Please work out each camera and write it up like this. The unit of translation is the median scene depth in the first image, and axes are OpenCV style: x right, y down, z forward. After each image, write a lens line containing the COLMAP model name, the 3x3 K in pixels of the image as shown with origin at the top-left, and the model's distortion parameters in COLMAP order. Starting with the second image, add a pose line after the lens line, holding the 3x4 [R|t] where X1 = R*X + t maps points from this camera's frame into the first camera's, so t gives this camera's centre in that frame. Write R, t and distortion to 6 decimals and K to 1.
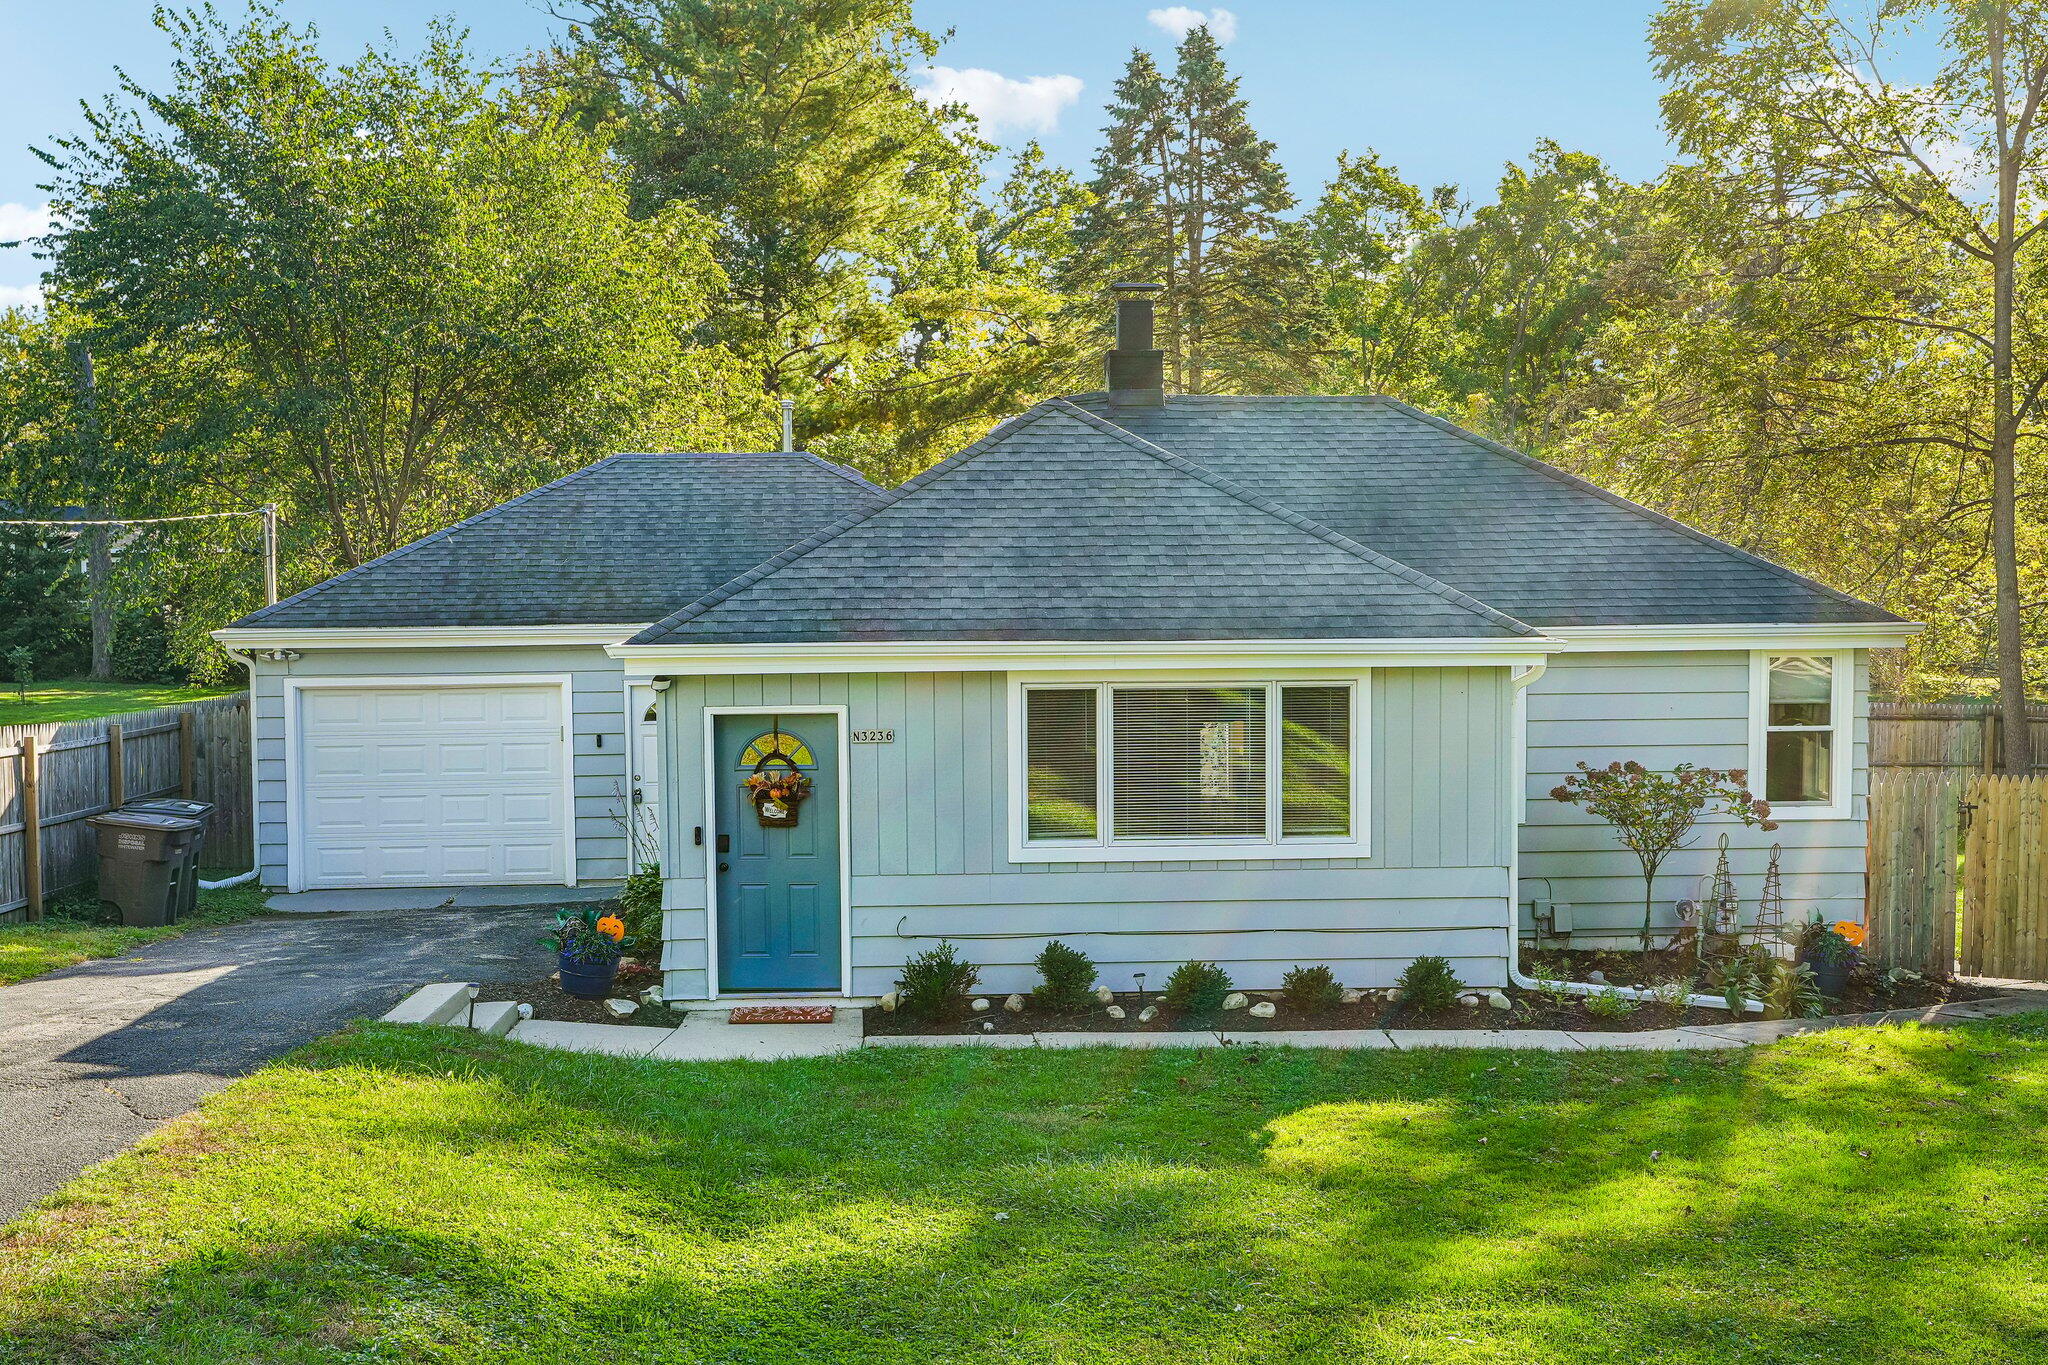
lens RADIAL K [[2415.4, 0, 1023.4], [0, 2415.4, 681.1], [0, 0, 1]] dist [-0.033334, 0.000000]
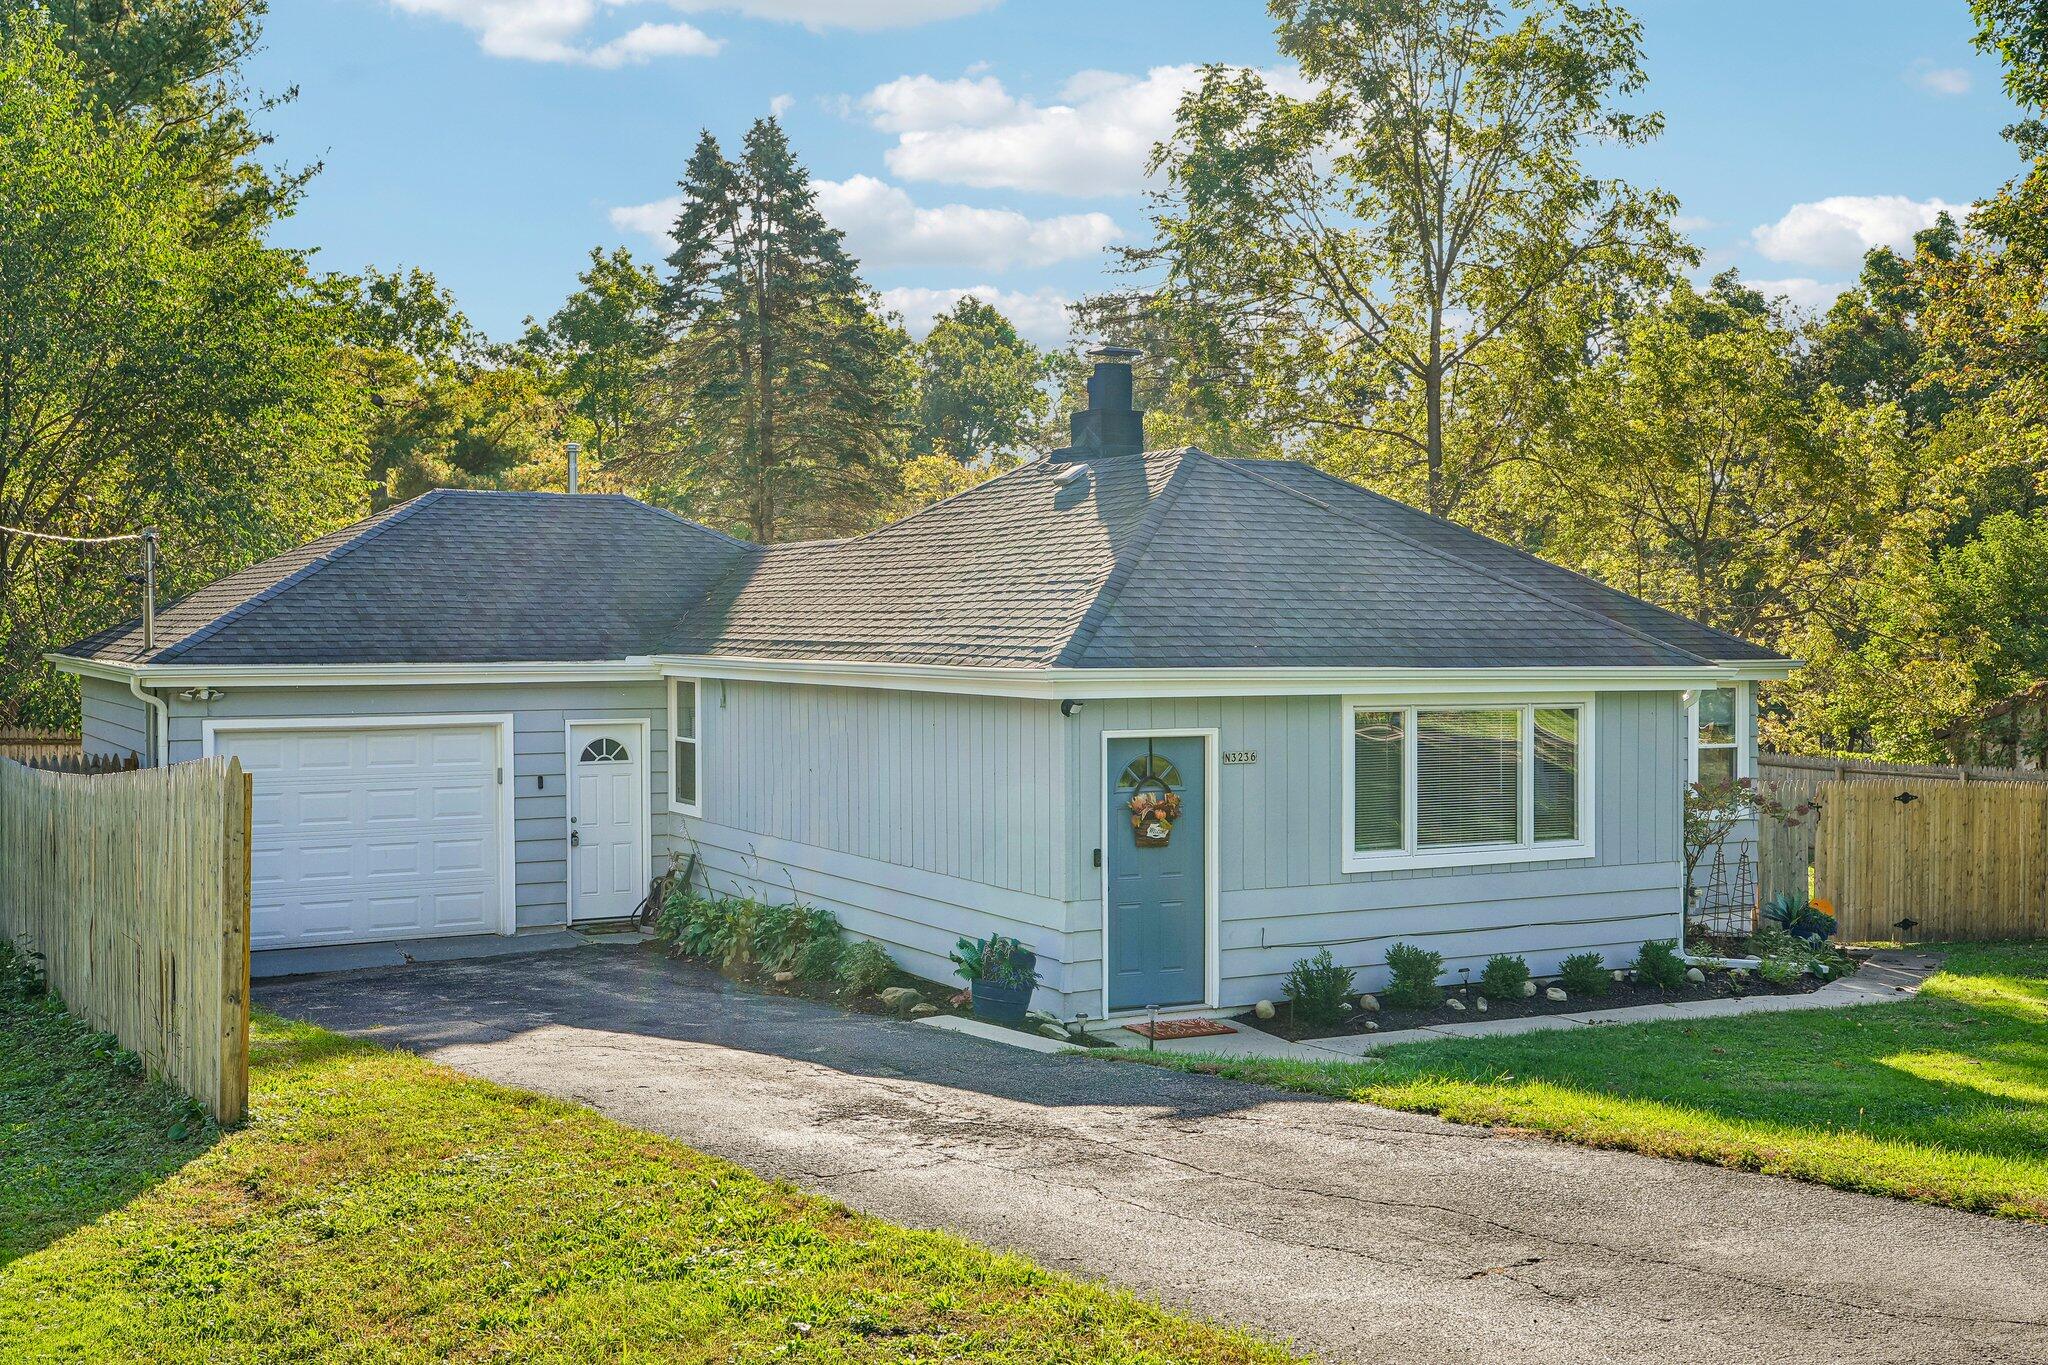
lens RADIAL K [[2169.8, 0, 1022.6], [0, 2169.8, 686.4], [0, 0, 1]] dist [0.024863, 0.000000]
pose [[0.898489, -0.001179, 0.438994, -0.556402], [0.012305, 0.999671, -0.022501, 0.011892], [-0.438823, 0.025618, 0.898208, 0.188174]]
